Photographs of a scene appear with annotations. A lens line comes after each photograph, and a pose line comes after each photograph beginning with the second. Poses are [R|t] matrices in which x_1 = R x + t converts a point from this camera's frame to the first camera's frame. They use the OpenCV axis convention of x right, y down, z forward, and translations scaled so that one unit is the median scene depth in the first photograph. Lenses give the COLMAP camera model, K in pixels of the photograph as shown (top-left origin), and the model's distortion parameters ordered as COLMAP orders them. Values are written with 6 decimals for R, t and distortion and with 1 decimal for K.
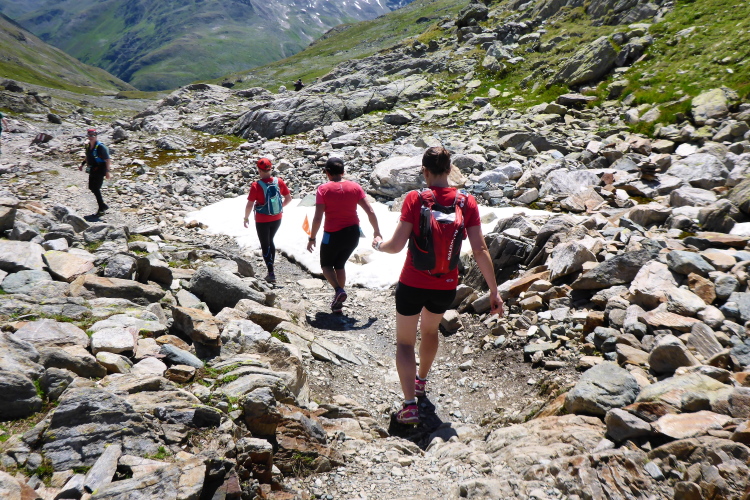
lens RADIAL K [[493.6, 0, 375.0], [0, 493.6, 250.0], [0, 0, 1]] dist [-0.023468, 0.000756]
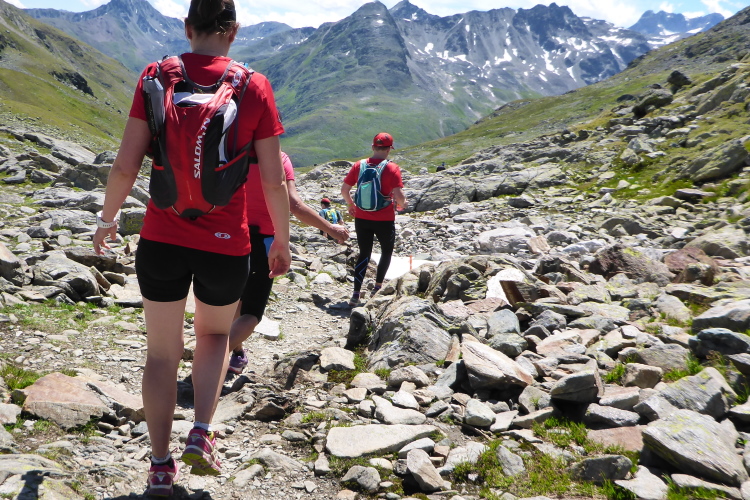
lens RADIAL K [[646.7, 0, 372.2], [0, 646.7, 308.3], [0, 0, 1]] dist [-0.033129, 0.000946]
pose [[0.961587, 0.108754, -0.252037, 0.099044], [-0.136769, 0.985902, -0.096394, 0.116034], [0.238000, 0.127162, 0.962905, -0.325523]]
